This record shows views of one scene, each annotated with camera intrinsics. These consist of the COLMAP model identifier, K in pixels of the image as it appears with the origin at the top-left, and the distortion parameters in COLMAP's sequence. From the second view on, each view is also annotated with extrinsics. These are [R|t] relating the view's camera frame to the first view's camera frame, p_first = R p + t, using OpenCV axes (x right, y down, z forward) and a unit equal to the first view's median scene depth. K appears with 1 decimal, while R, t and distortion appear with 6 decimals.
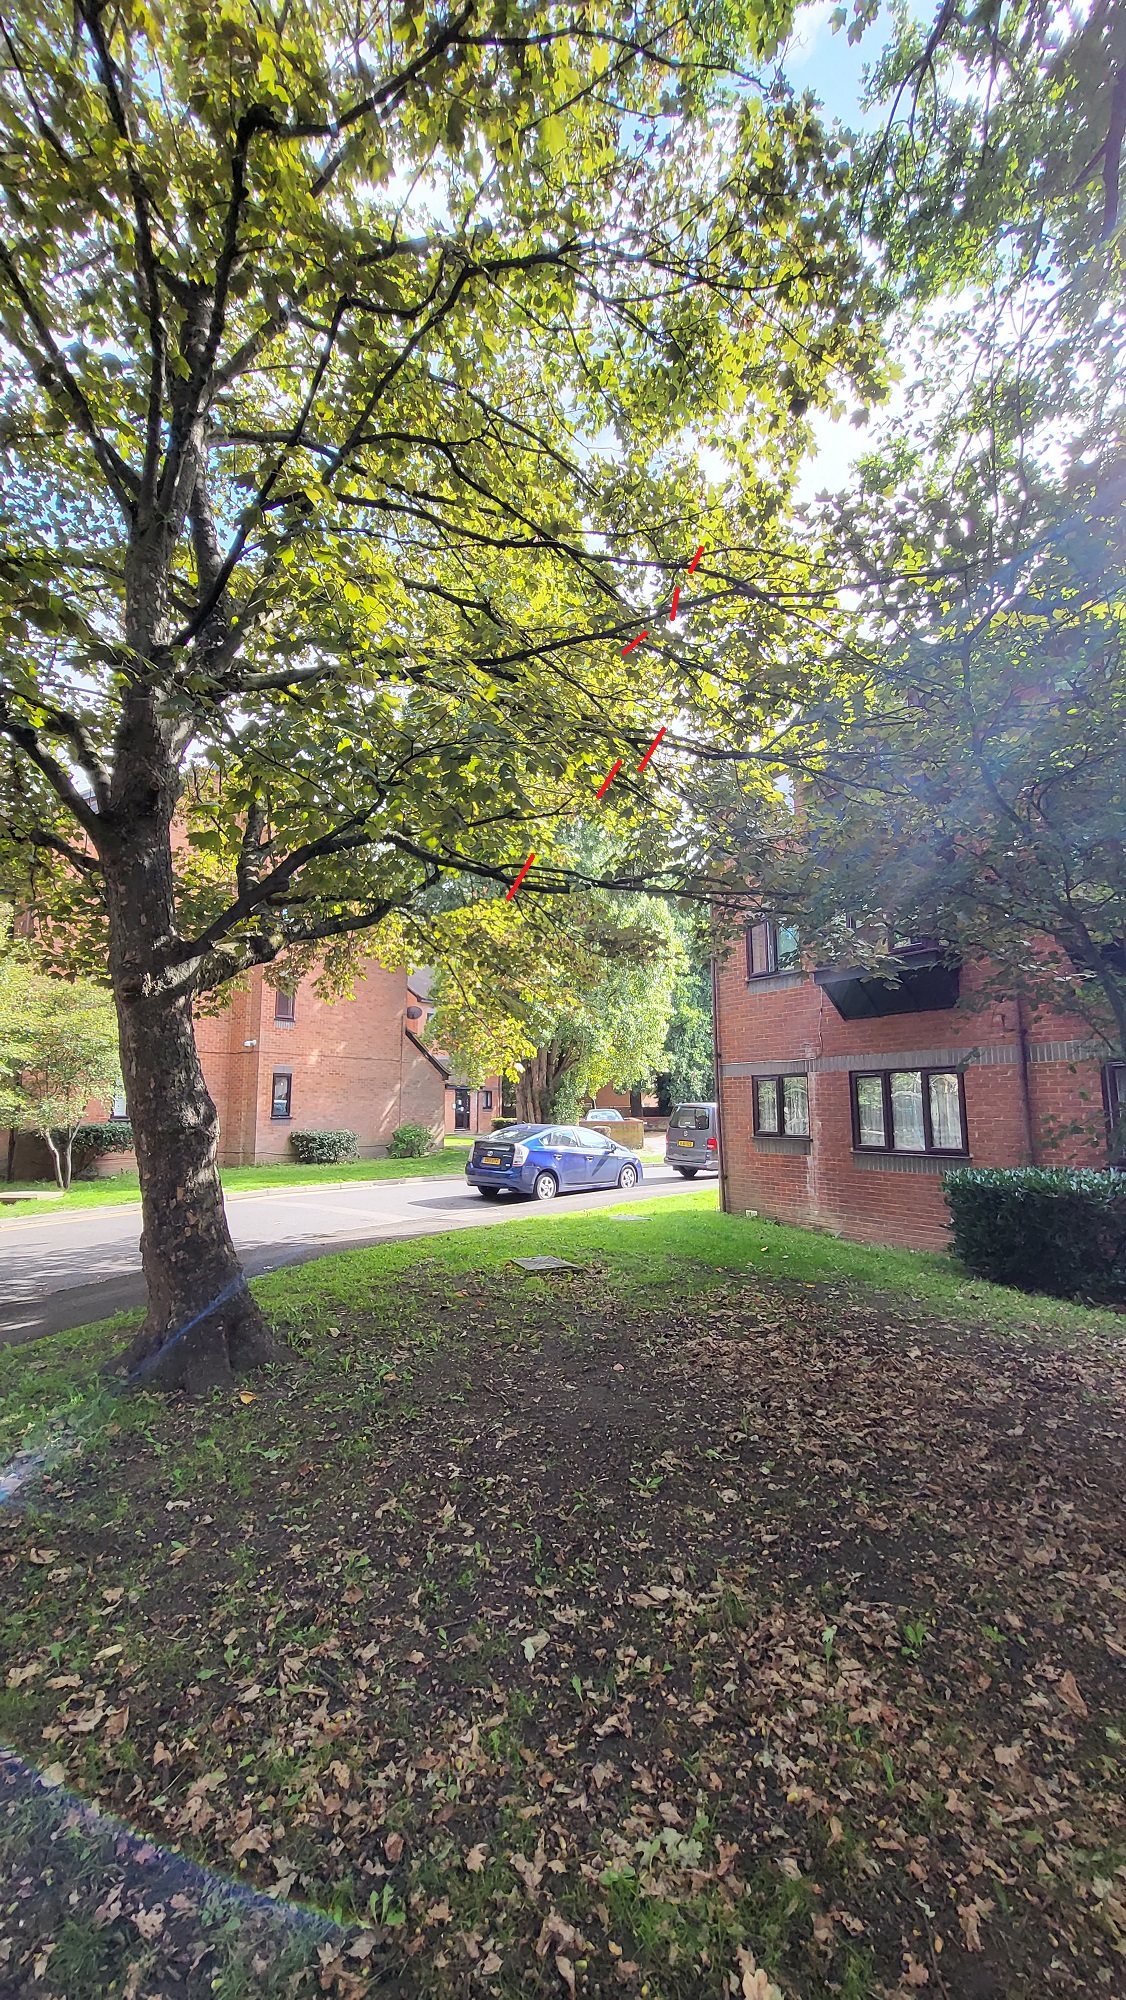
lens RADIAL K [[800.2, 0, 573.3], [0, 800.2, 1007.1], [0, 0, 1]] dist [0.008980, -0.002588]
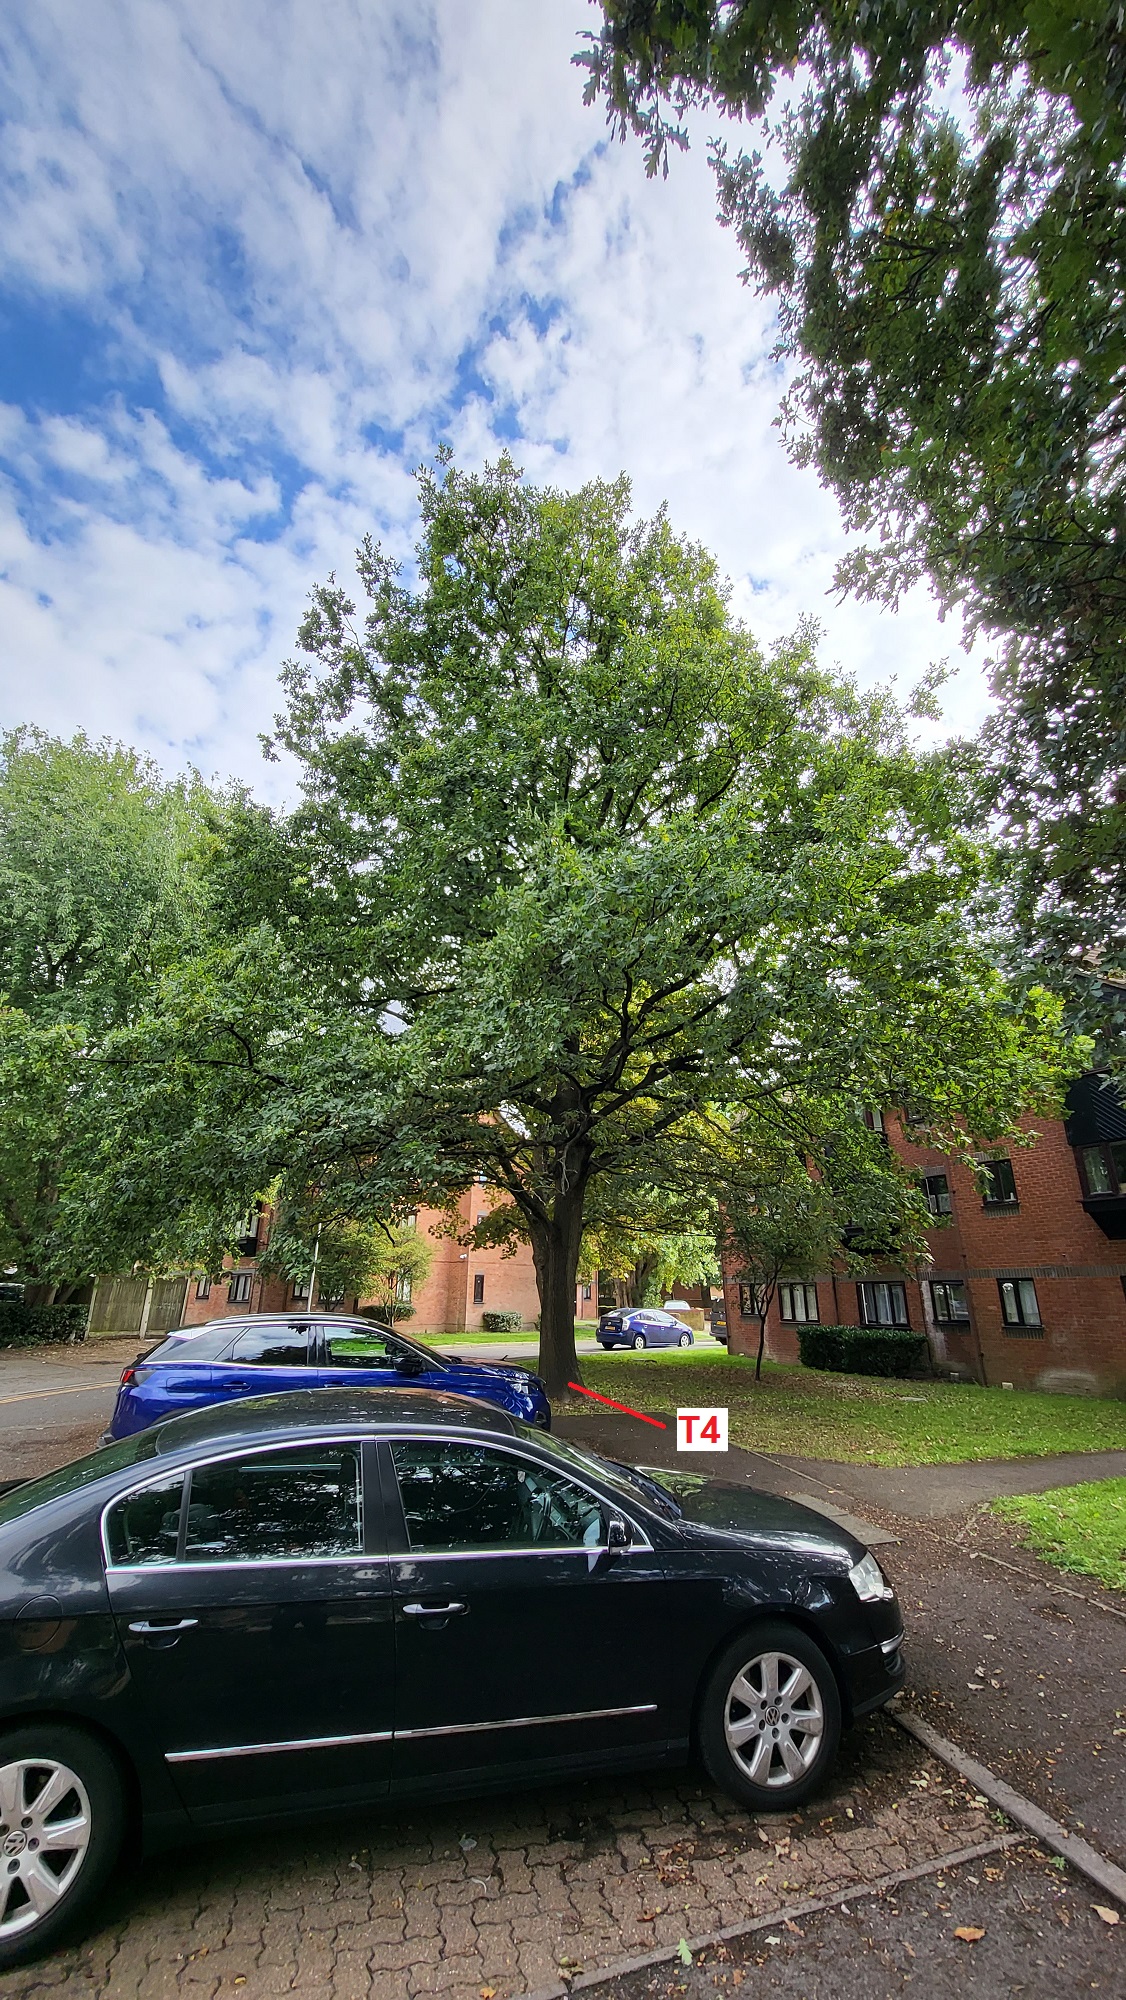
lens RADIAL K [[800.2, 0, 559.7], [0, 800.2, 1012.6], [0, 0, 1]] dist [0.008980, -0.002588]
pose [[0.993628, -0.023068, -0.110327, 0.014713], [-0.001246, 0.976525, -0.215402, -0.317380], [0.112705, 0.214166, 0.970273, -2.509755]]
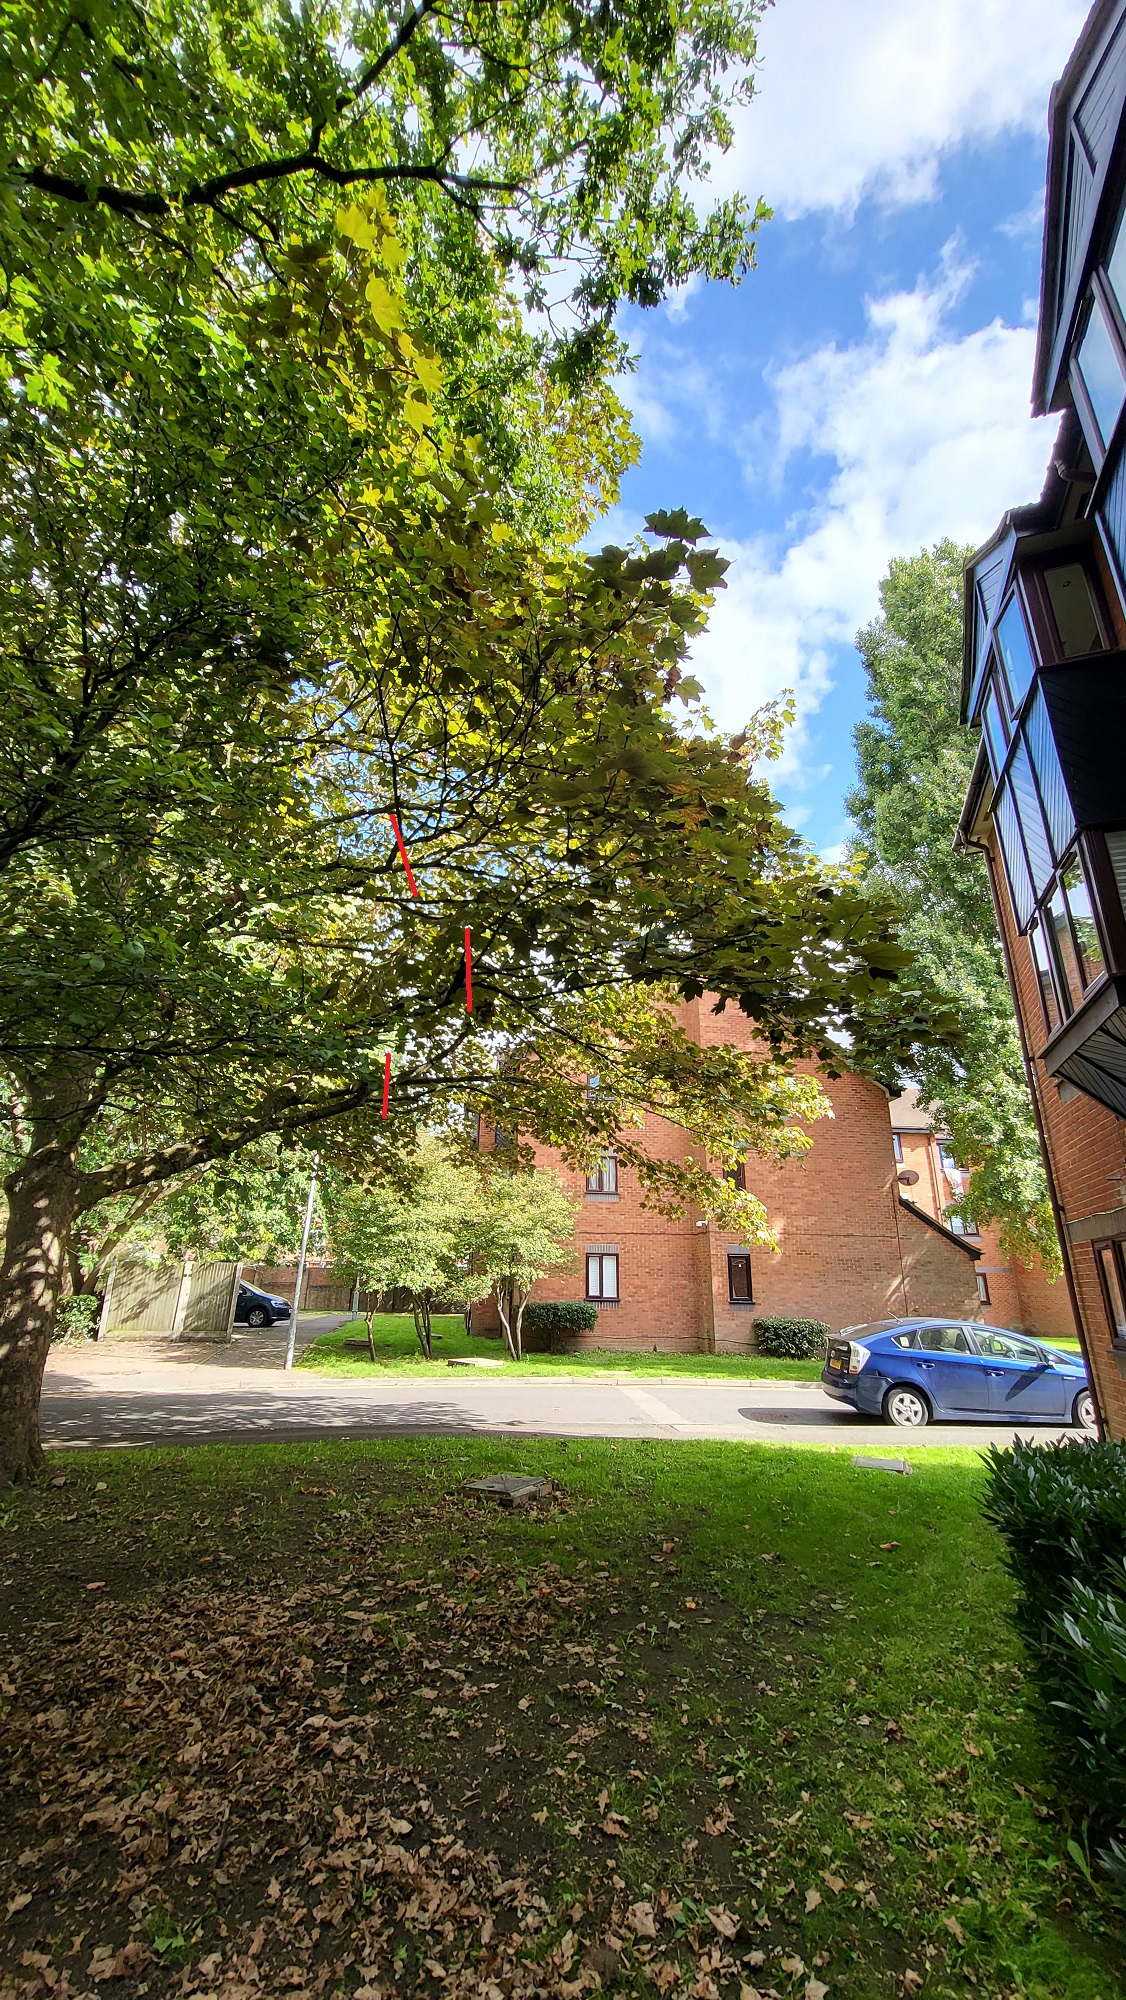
lens RADIAL K [[800.2, 0, 555.8], [0, 800.2, 997.0], [0, 0, 1]] dist [0.008980, -0.002588]
pose [[0.638967, -0.252508, -0.726609, 0.955323], [0.078413, 0.961048, -0.265024, 0.079660], [0.765227, 0.112366, 0.633878, 0.603056]]
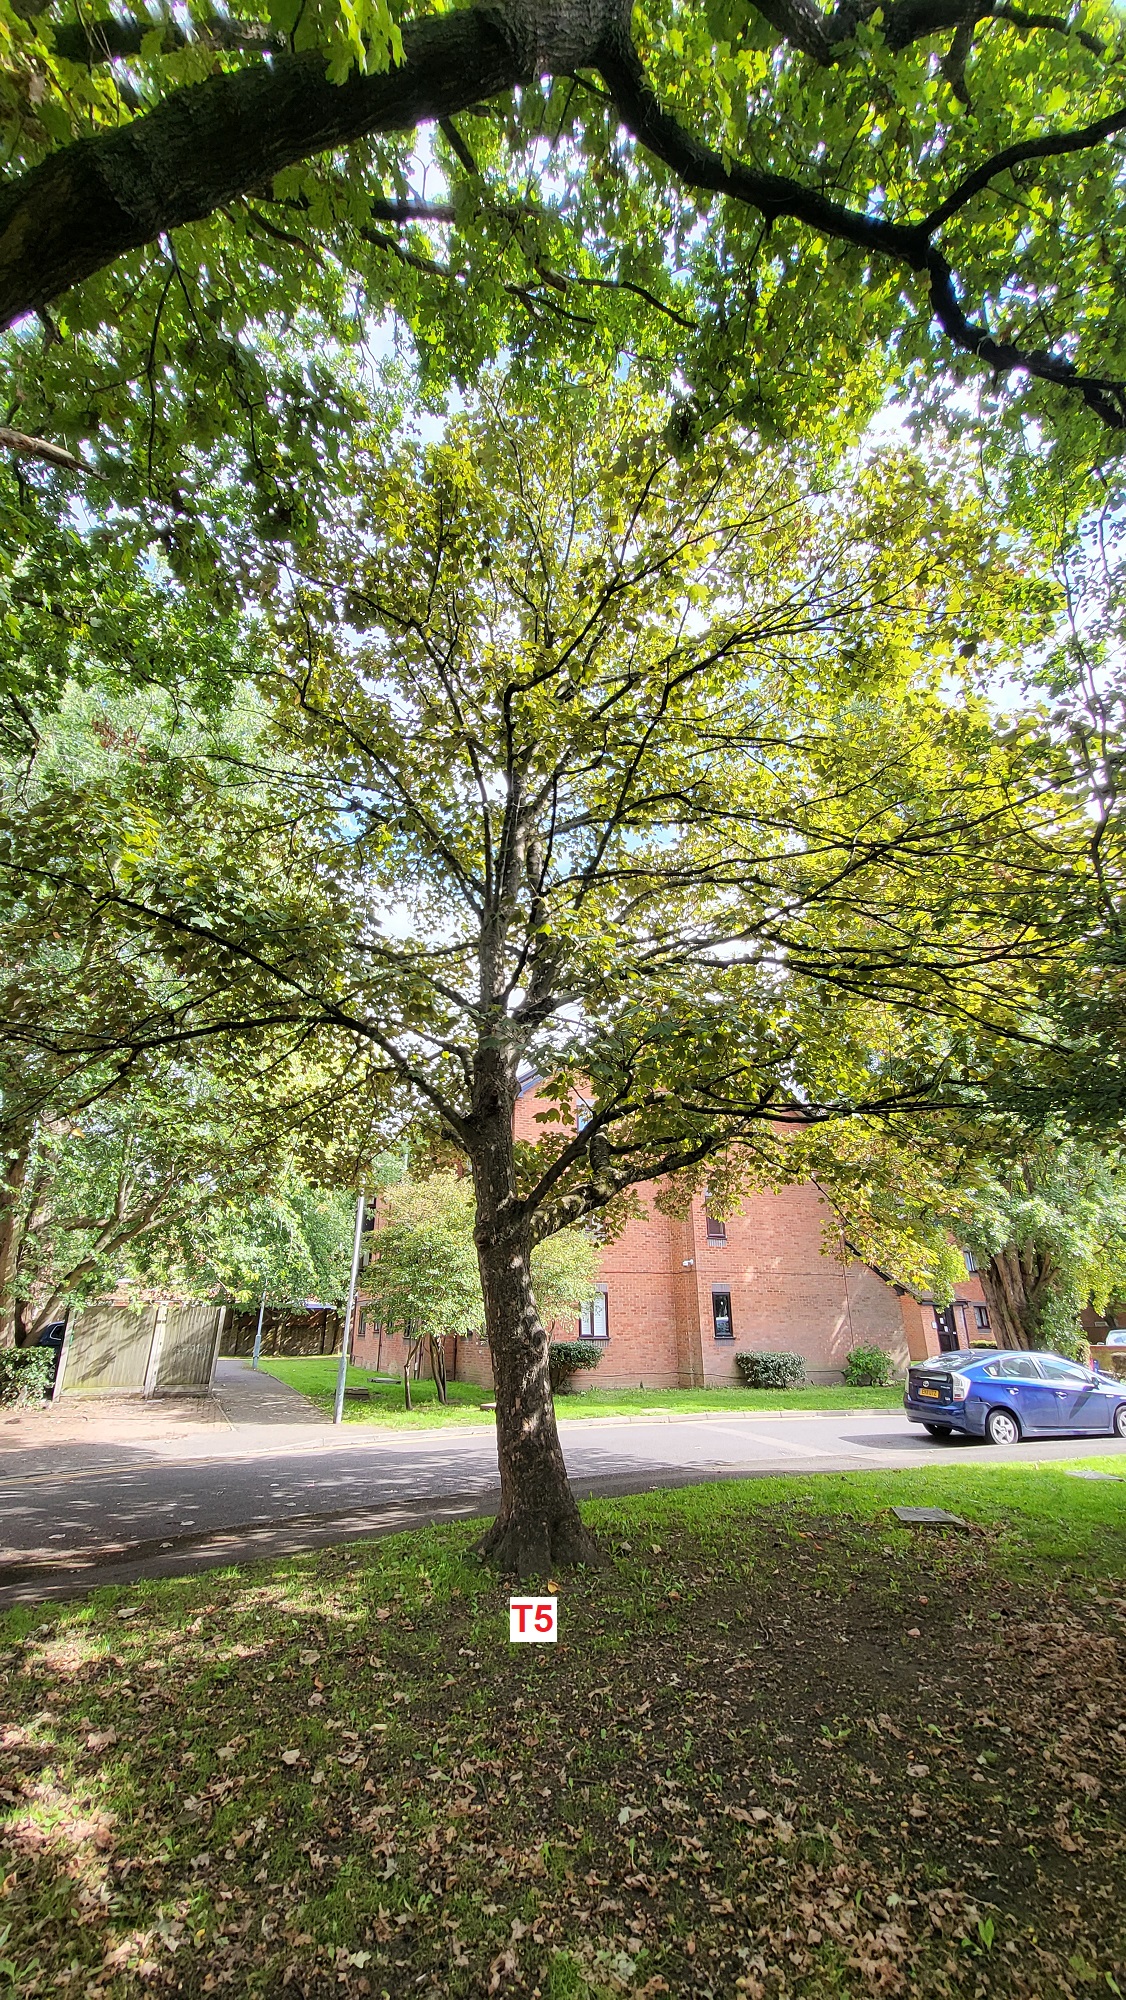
lens RADIAL K [[800.2, 0, 558.7], [0, 800.2, 1004.0], [0, 0, 1]] dist [0.008980, -0.002588]
pose [[0.827698, -0.209448, -0.520622, 0.281483], [0.070592, 0.959229, -0.273672, -0.020800], [0.556716, 0.189766, 0.808737, -0.103706]]
